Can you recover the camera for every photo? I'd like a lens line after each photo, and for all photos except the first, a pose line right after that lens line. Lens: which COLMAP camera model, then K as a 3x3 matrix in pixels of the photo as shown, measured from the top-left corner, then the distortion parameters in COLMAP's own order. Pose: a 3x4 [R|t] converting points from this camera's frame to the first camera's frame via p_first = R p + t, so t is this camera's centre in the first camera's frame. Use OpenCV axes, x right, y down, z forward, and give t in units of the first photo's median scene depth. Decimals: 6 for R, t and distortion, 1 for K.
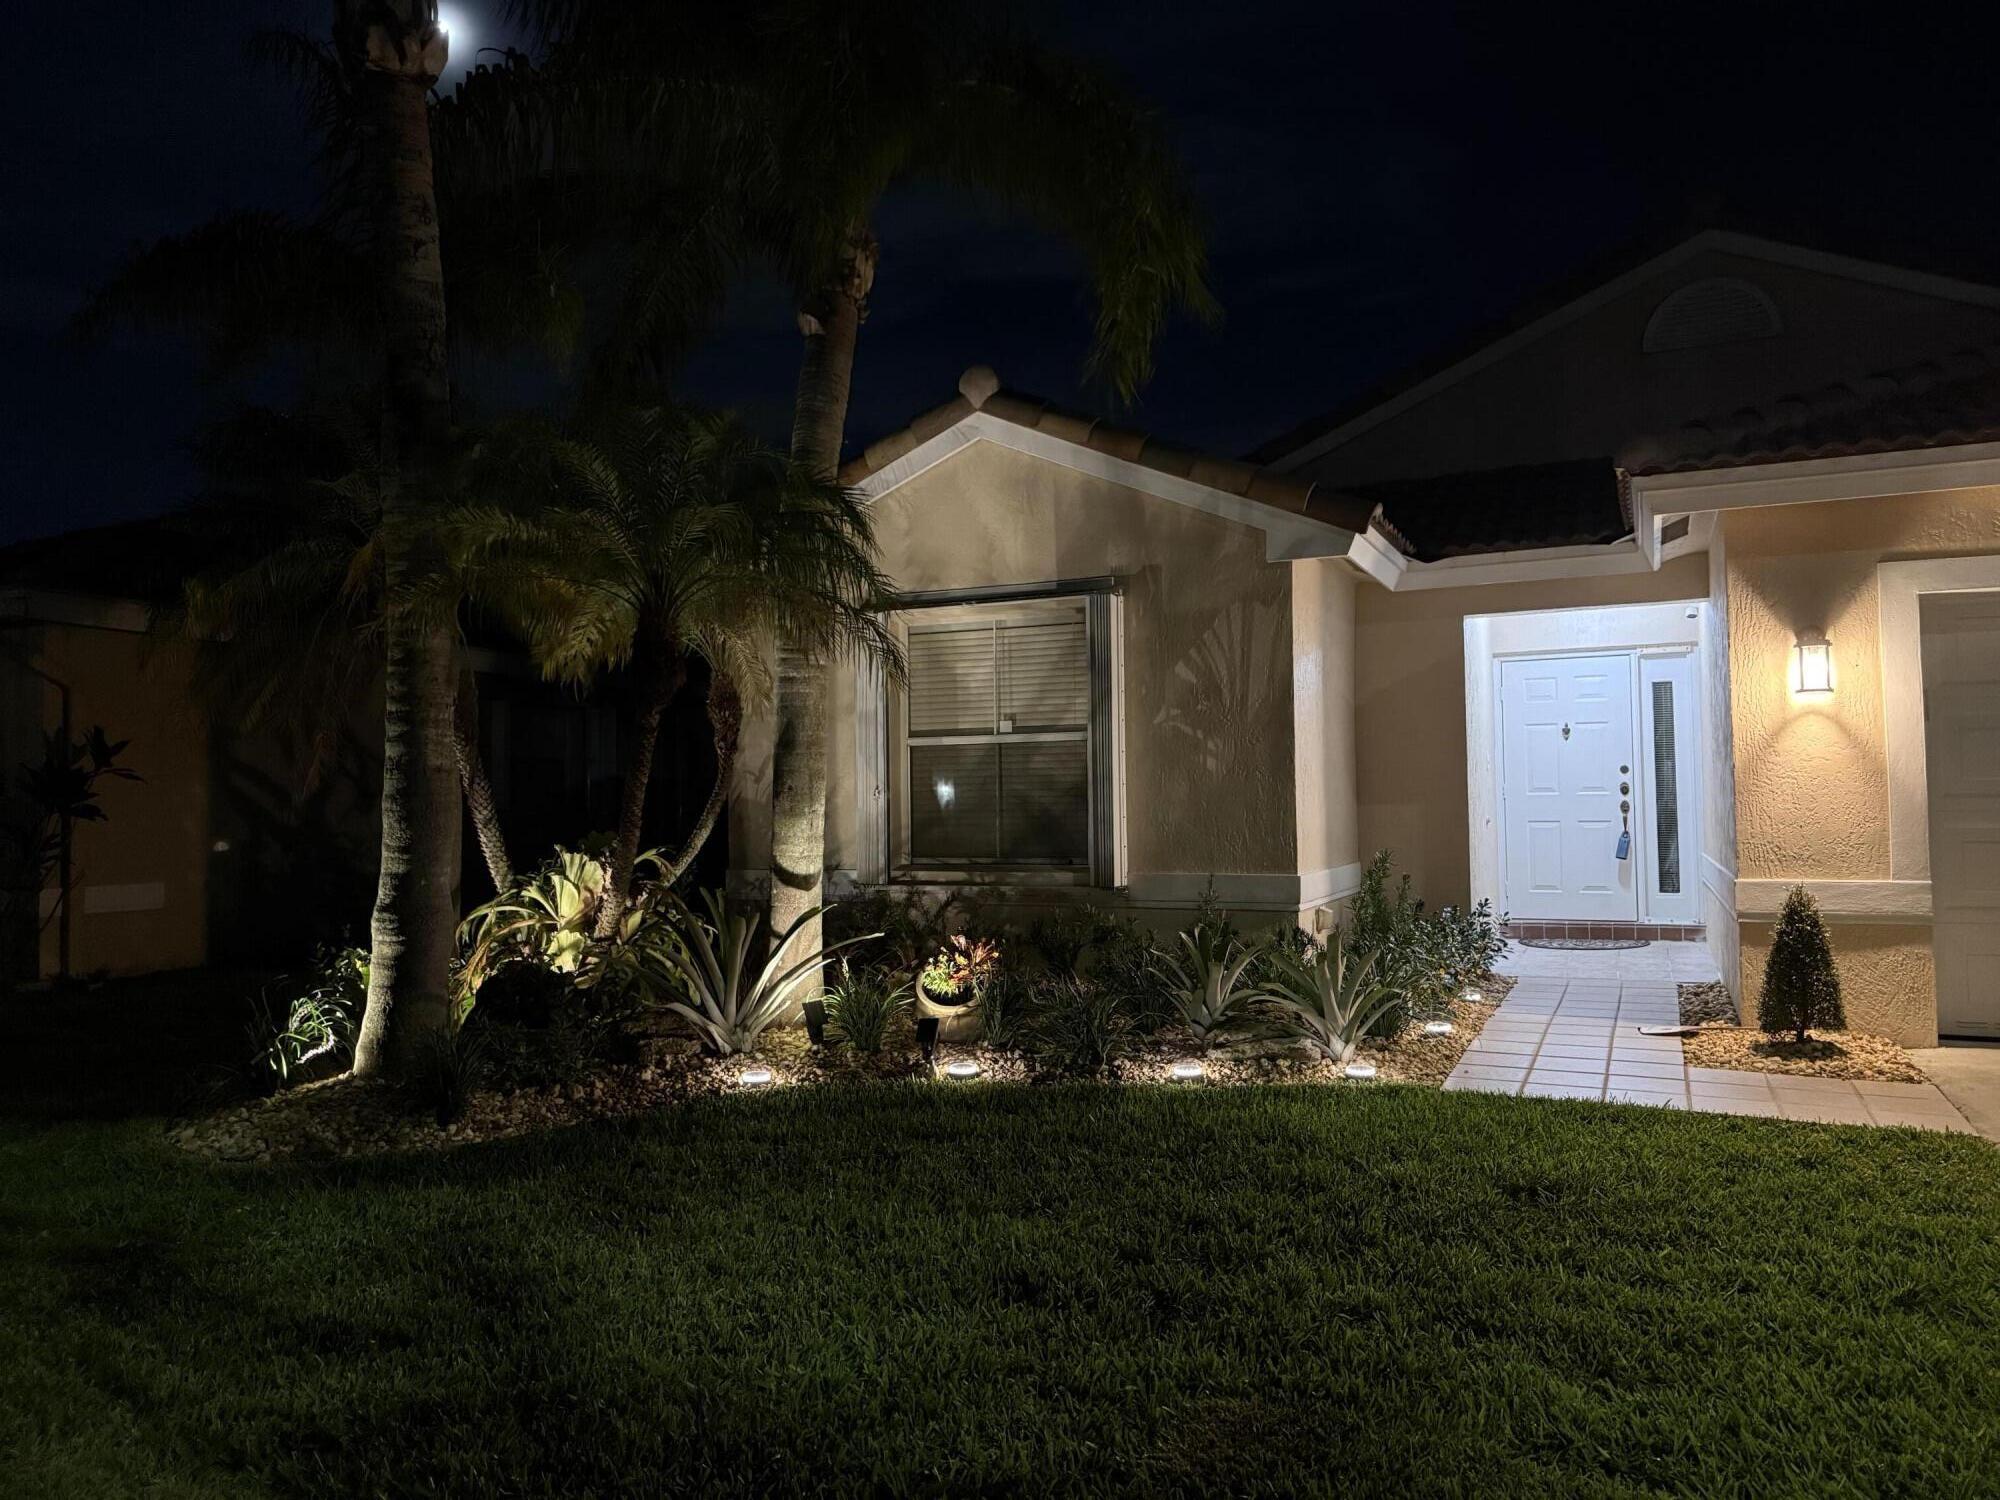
lens RADIAL K [[1380.1, 0, 1000.0], [0, 1380.1, 750.0], [0, 0, 1]] dist [0.132292, -0.194167]
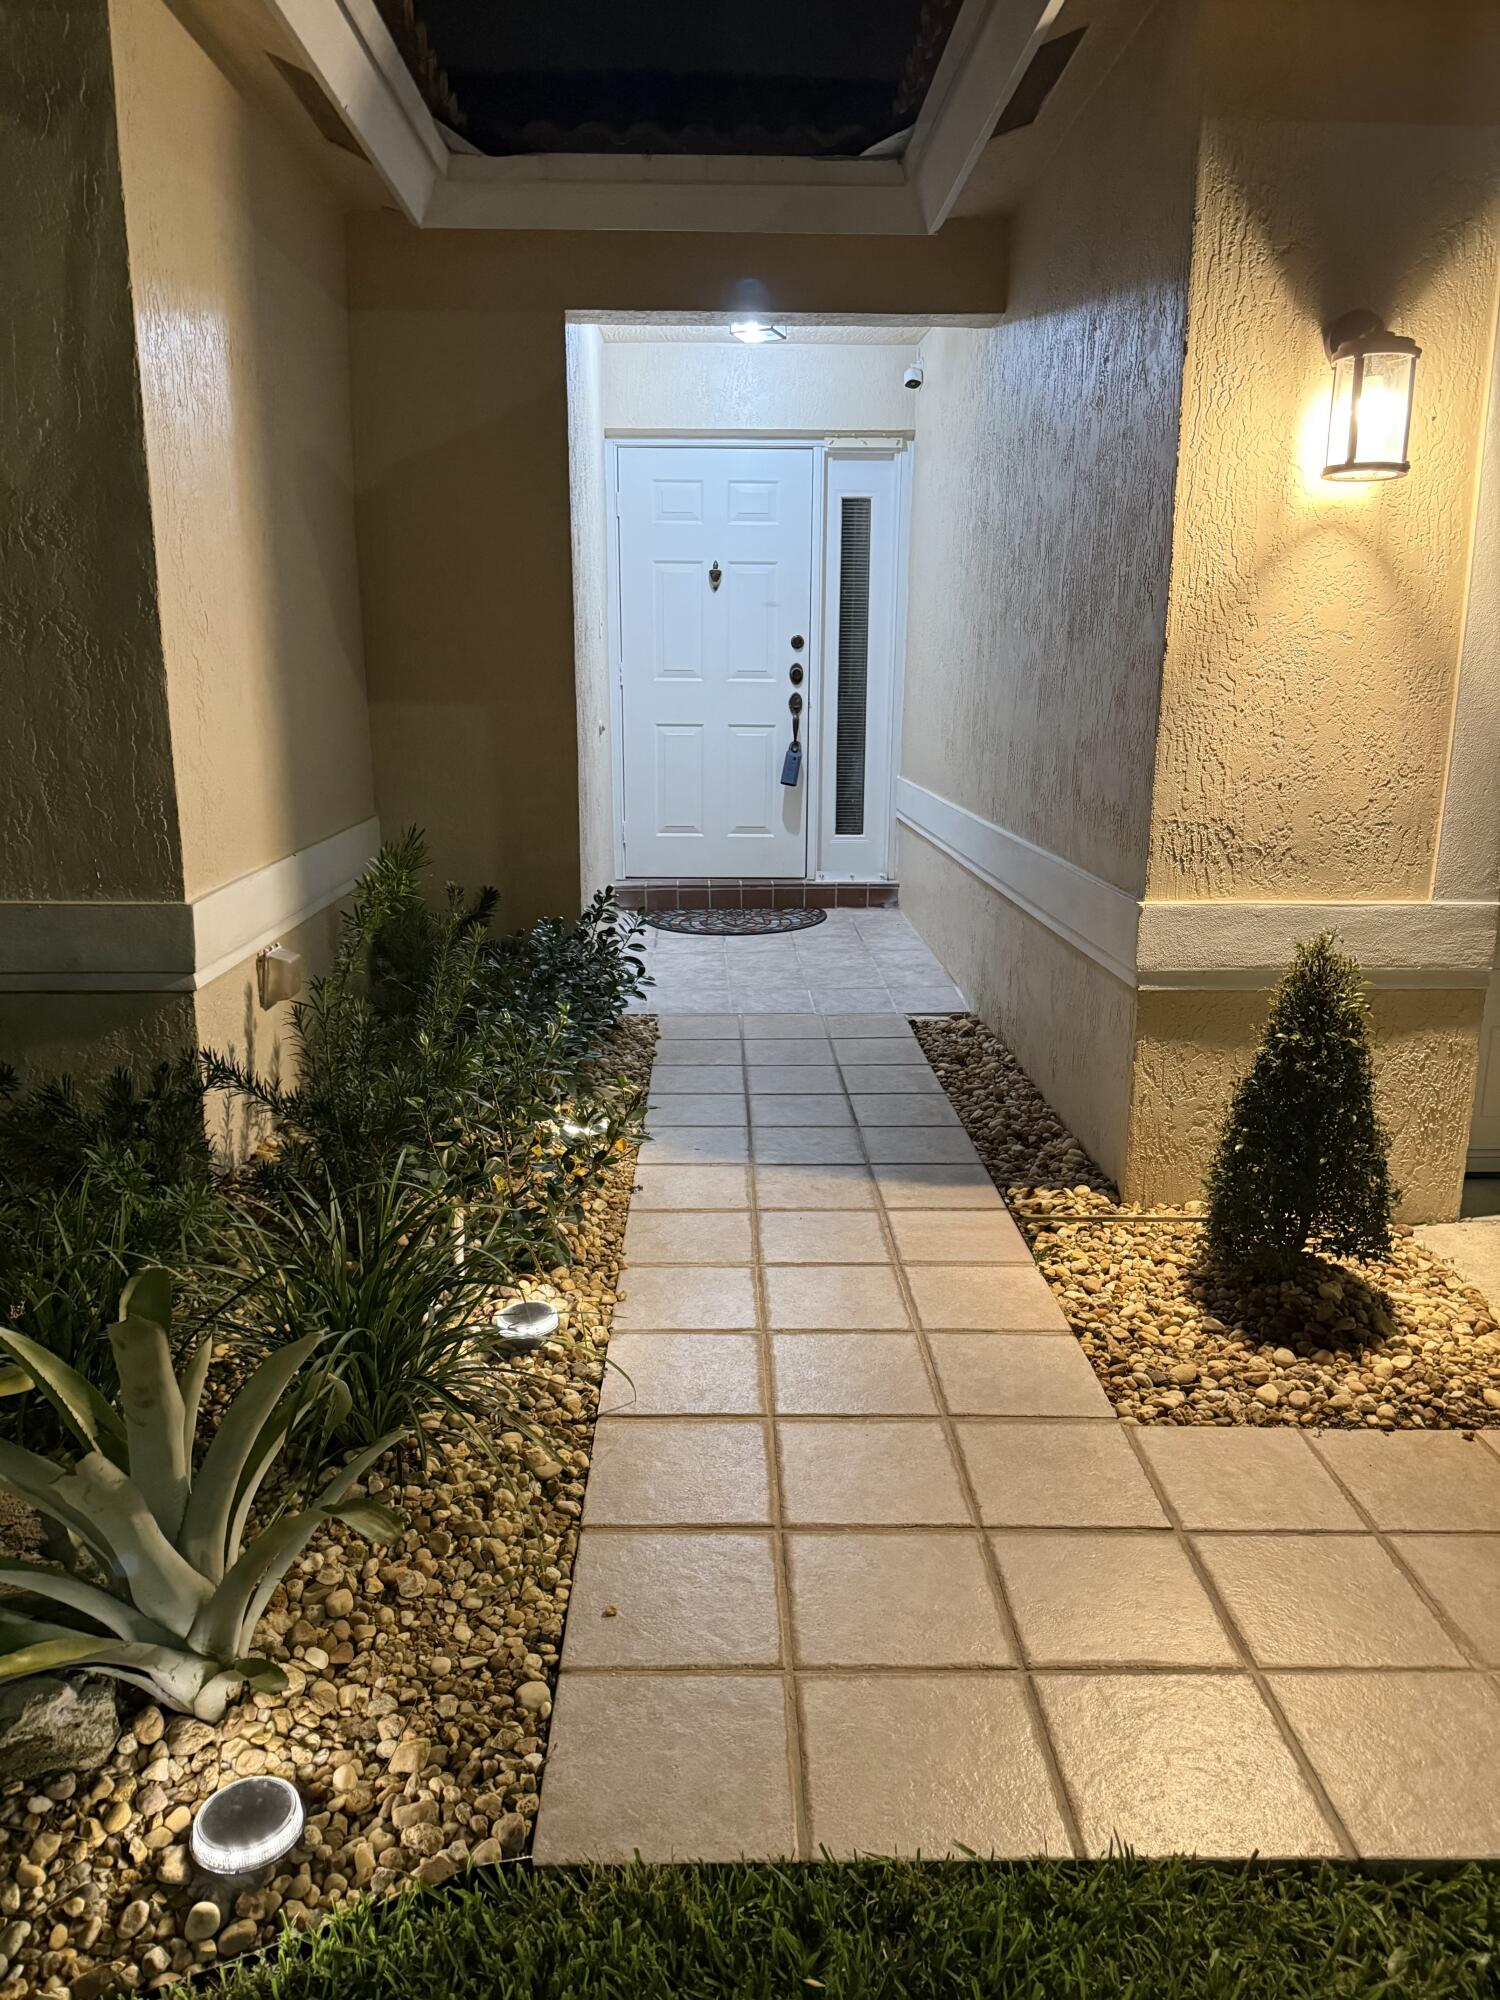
lens RADIAL K [[1415.6, 0, 750.0], [0, 1415.6, 1000.0], [0, 0, 1]] dist [0.012829, -0.013925]
pose [[0.893845, -0.084938, 0.440256, 0.213589], [-0.036071, 0.965088, 0.259428, 0.008149], [-0.446922, -0.247770, 0.859576, 0.691243]]
